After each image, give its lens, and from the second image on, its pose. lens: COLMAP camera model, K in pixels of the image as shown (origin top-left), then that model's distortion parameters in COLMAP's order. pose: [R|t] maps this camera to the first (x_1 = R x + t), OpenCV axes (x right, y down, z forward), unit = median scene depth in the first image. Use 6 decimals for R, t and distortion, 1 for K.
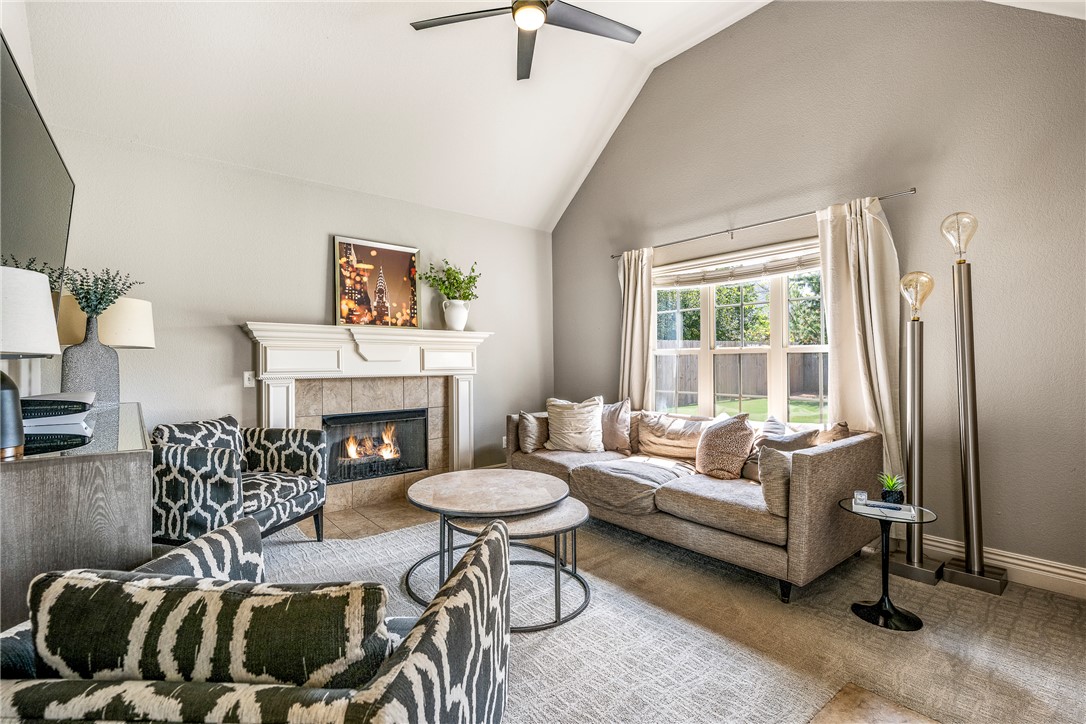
lens RADIAL K [[493.9, 0, 546.2], [0, 493.9, 362.7], [0, 0, 1]] dist [0.002283, 0.000141]
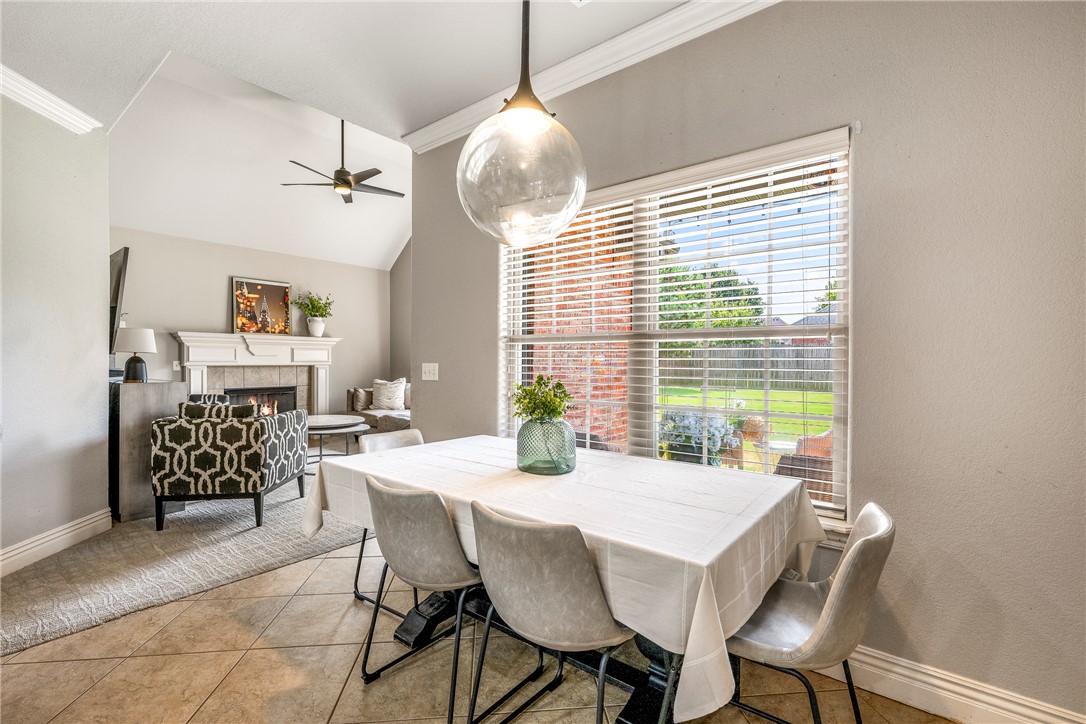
lens RADIAL K [[493.9, 0, 546.2], [0, 493.9, 362.7], [0, 0, 1]] dist [0.002283, 0.000141]
pose [[0.981505, 0.009590, 0.191197, 0.261035], [-0.010999, 0.999920, 0.006308, -0.000663], [-0.191121, -0.008294, 0.981532, -0.757445]]
